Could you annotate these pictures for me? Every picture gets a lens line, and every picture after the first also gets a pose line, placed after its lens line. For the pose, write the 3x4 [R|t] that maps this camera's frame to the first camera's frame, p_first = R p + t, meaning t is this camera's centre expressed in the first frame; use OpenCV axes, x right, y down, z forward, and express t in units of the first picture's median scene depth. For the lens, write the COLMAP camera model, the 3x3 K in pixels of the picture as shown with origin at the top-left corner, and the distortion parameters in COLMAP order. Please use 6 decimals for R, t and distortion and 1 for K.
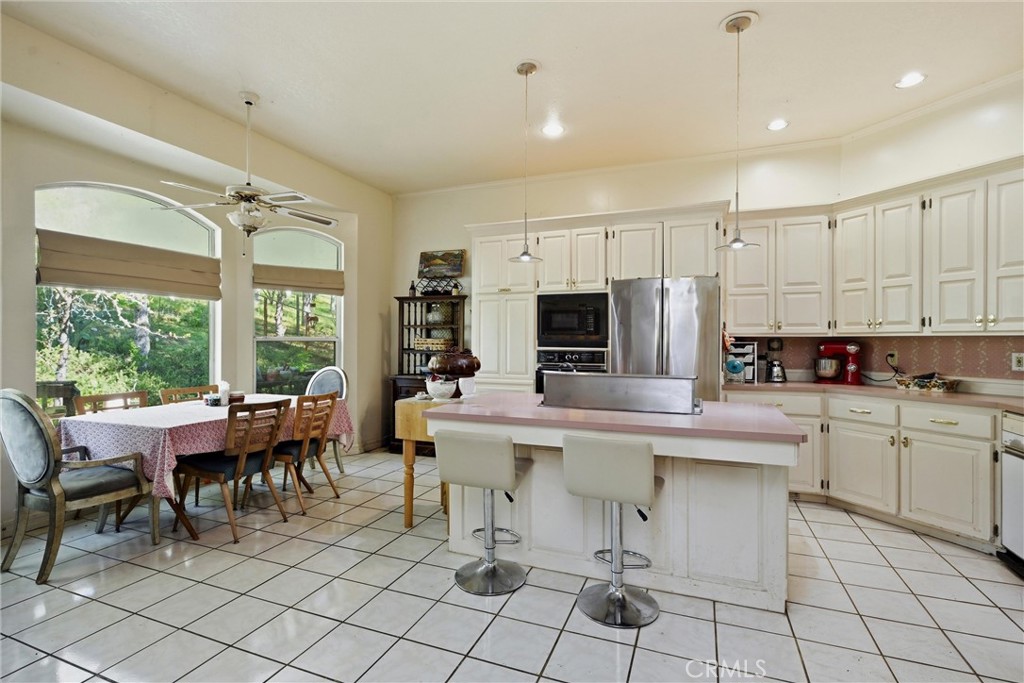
lens RADIAL K [[488.2, 0, 512.0], [0, 488.2, 339.3], [0, 0, 1]] dist [0.004365, -0.000672]
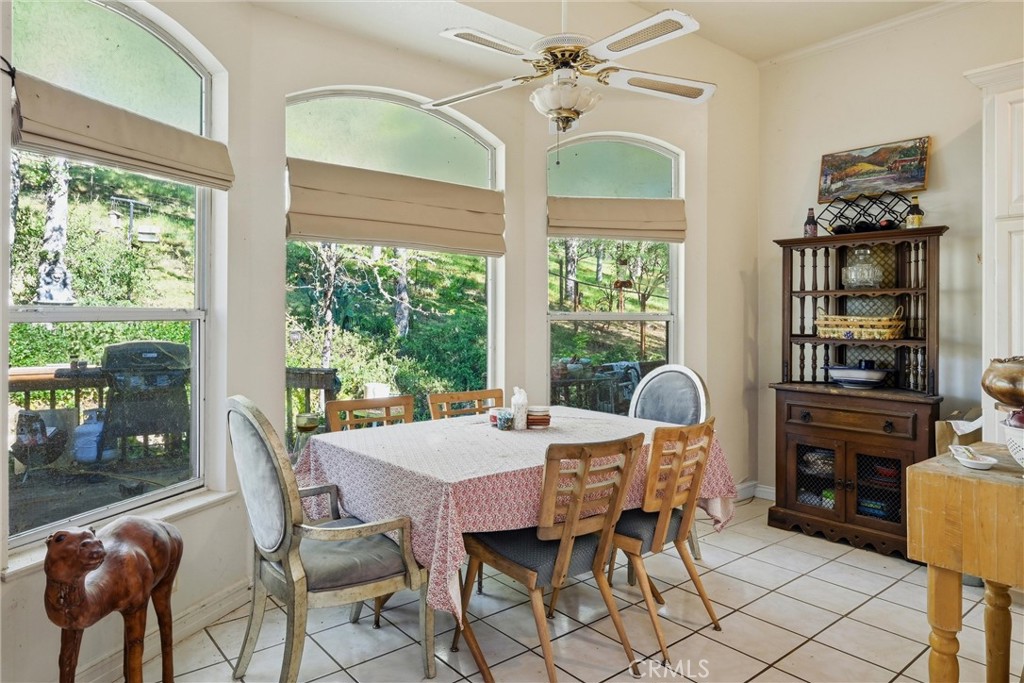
lens RADIAL K [[641.6, 0, 474.3], [0, 641.6, 311.2], [0, 0, 1]] dist [-0.003085, -0.003916]
pose [[0.863075, -0.003688, -0.505063, -0.210274], [-0.001401, 0.999952, -0.009696, 0.000555], [0.505074, 0.009076, 0.863028, 0.261400]]
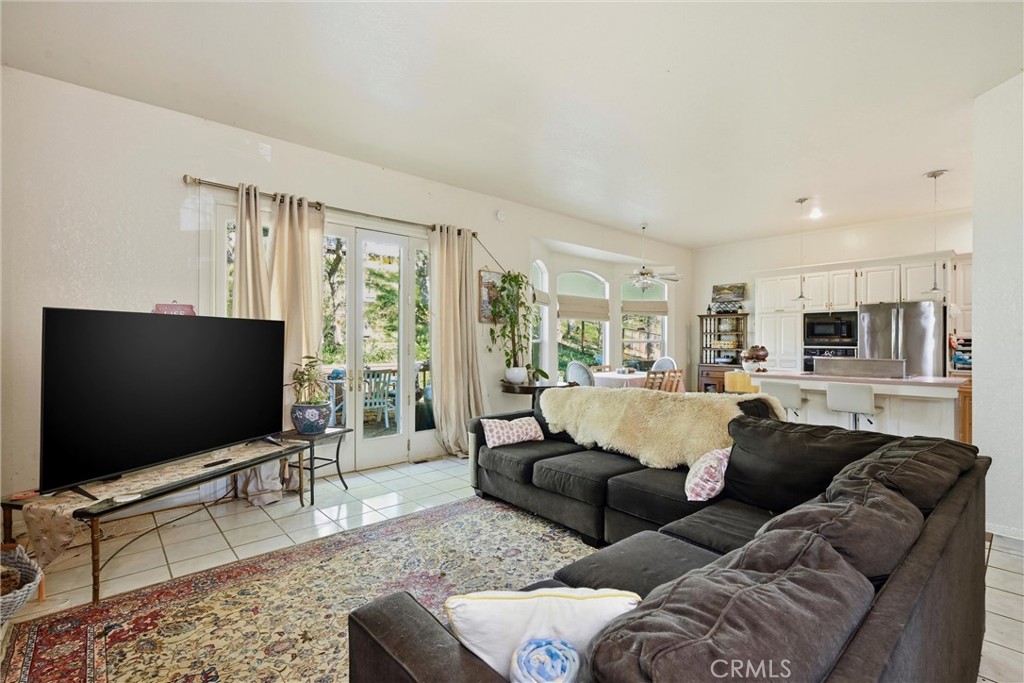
lens RADIAL K [[488.2, 0, 501.8], [0, 488.2, 339.1], [0, 0, 1]] dist [0.004365, -0.000672]
pose [[0.895555, -0.004201, -0.444930, -0.126367], [0.001321, 0.999976, -0.006784, 0.003037], [0.444948, 0.005488, 0.895540, -0.908715]]
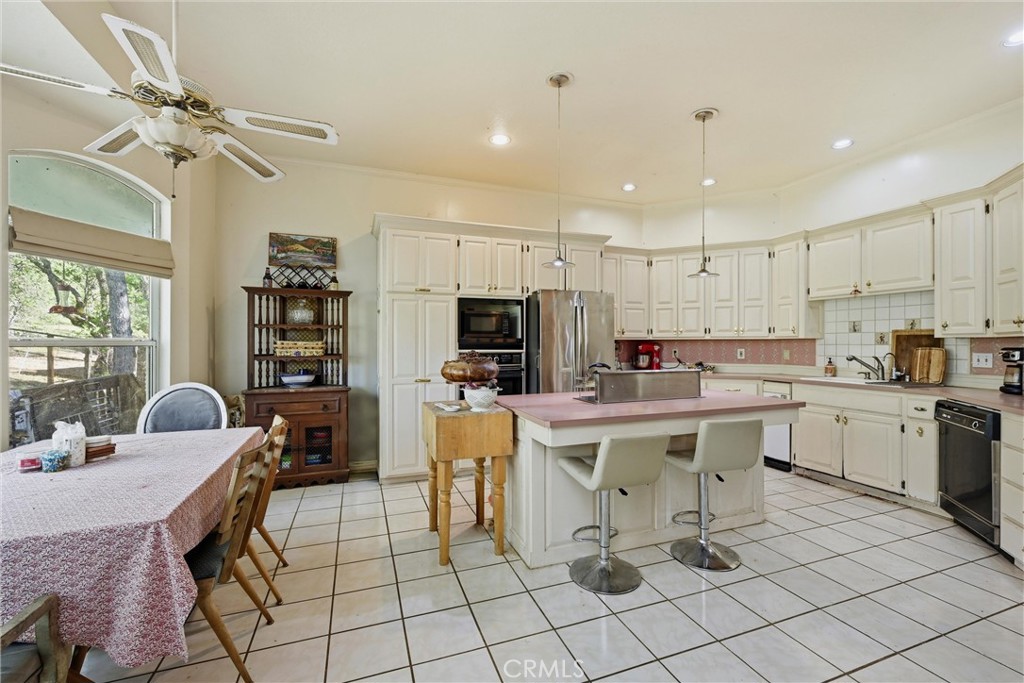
lens RADIAL K [[433.2, 0, 520.3], [0, 433.2, 342.9], [0, 0, 1]] dist [0.001333, 0.000317]
pose [[0.736588, -0.003620, 0.676332, -0.470350], [0.003174, 0.999993, 0.001895, 0.000546], [-0.676334, 0.000751, 0.736595, 0.272068]]
